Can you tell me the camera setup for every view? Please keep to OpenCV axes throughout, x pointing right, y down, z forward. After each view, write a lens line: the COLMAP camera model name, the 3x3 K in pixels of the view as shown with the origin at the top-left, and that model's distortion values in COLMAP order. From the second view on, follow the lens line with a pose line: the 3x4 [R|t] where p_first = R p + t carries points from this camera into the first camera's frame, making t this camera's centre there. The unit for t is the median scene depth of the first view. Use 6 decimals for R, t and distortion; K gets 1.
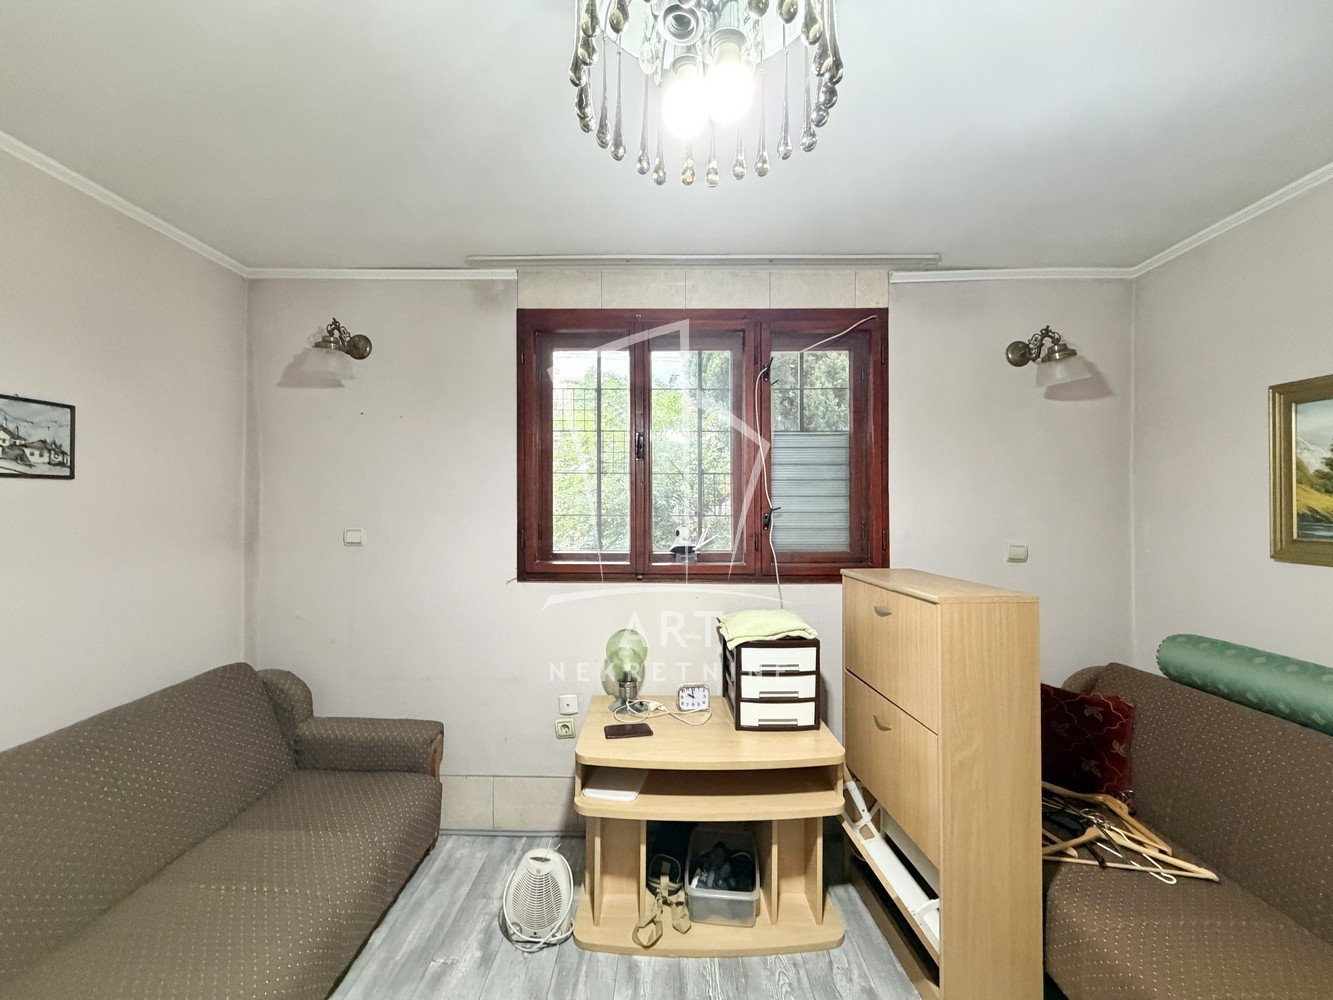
lens RADIAL K [[536.6, 0, 665.2], [0, 536.6, 501.6], [0, 0, 1]] dist [-0.003046, -0.000619]
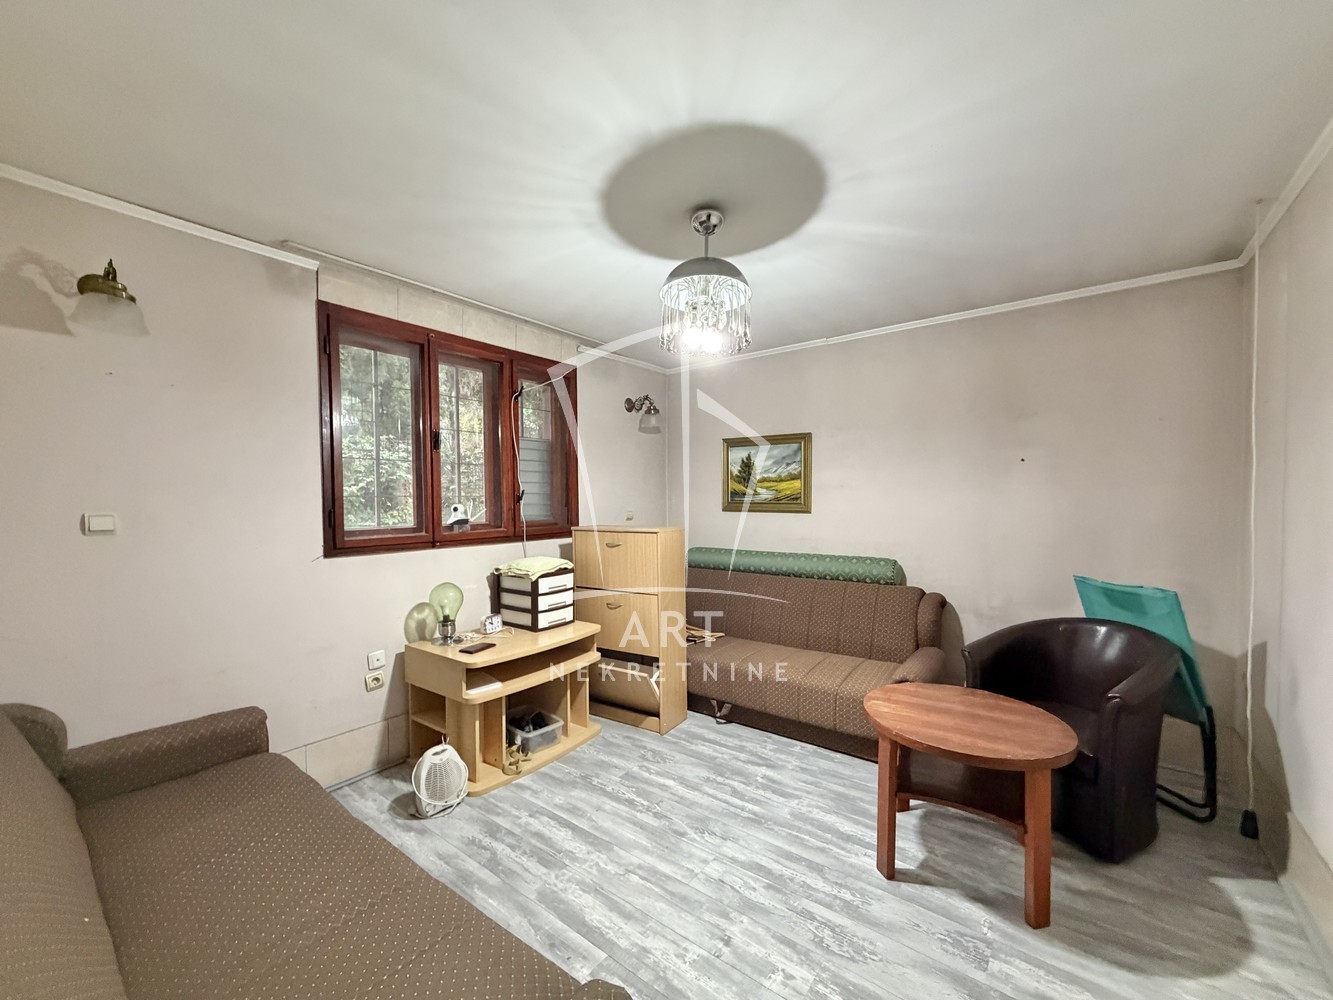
lens RADIAL K [[536.6, 0, 663.4], [0, 536.6, 502.6], [0, 0, 1]] dist [-0.003046, -0.000619]
pose [[0.596287, -0.015742, 0.802617, -0.796781], [-0.000728, 0.999797, 0.020150, 0.018228], [-0.802771, -0.012599, 0.596154, -0.191763]]
